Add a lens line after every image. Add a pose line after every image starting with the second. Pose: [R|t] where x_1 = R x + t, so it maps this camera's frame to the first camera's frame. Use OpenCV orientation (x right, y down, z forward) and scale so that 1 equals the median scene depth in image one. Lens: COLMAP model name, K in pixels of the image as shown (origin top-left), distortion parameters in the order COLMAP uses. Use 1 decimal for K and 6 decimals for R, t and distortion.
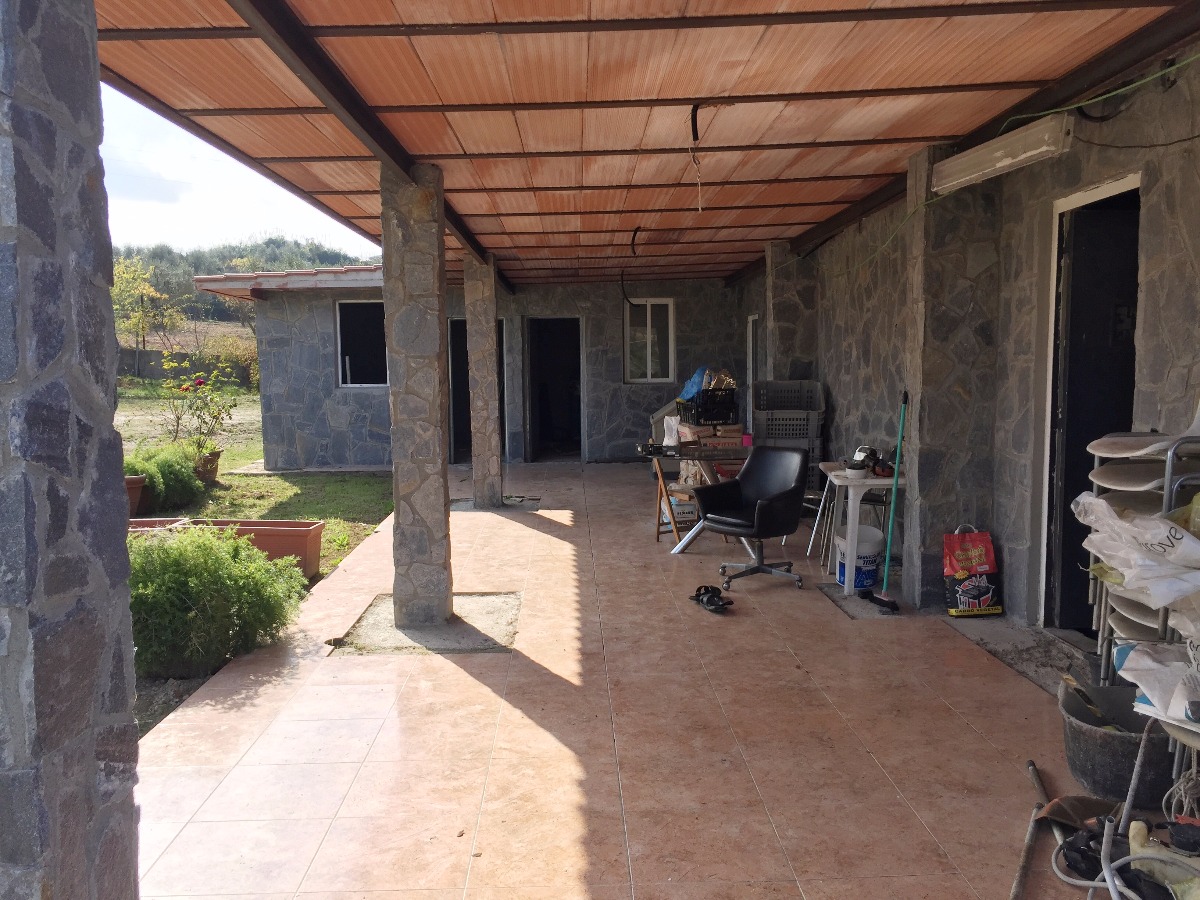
lens RADIAL K [[1077.4, 0, 589.8], [0, 1077.4, 466.9], [0, 0, 1]] dist [0.064105, -0.082092]
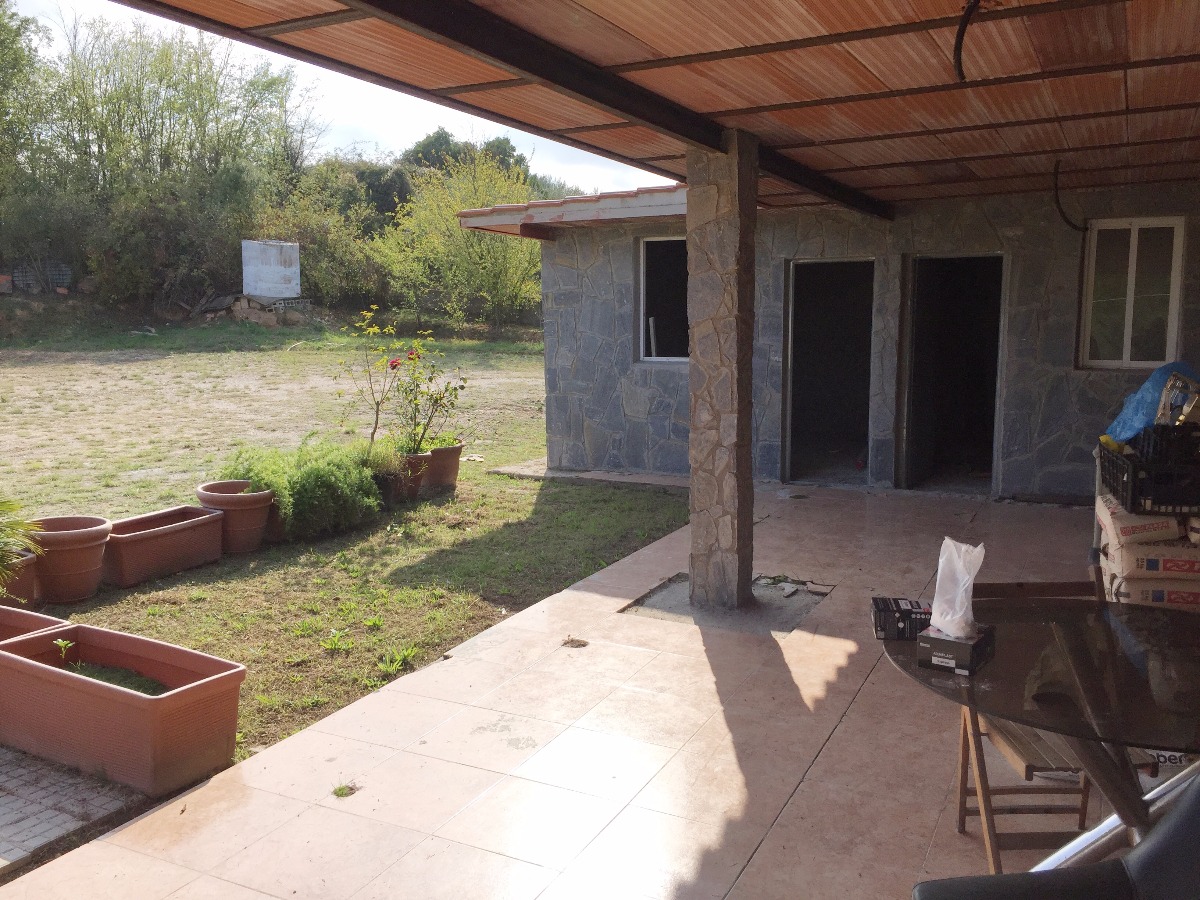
lens RADIAL K [[1077.4, 0, 589.8], [0, 1077.4, 466.9], [0, 0, 1]] dist [0.064105, -0.082092]
pose [[0.889887, 0.072749, -0.450342, 0.066411], [-0.051750, 0.996928, 0.058785, -0.045461], [0.453236, -0.029007, 0.890919, 0.359651]]
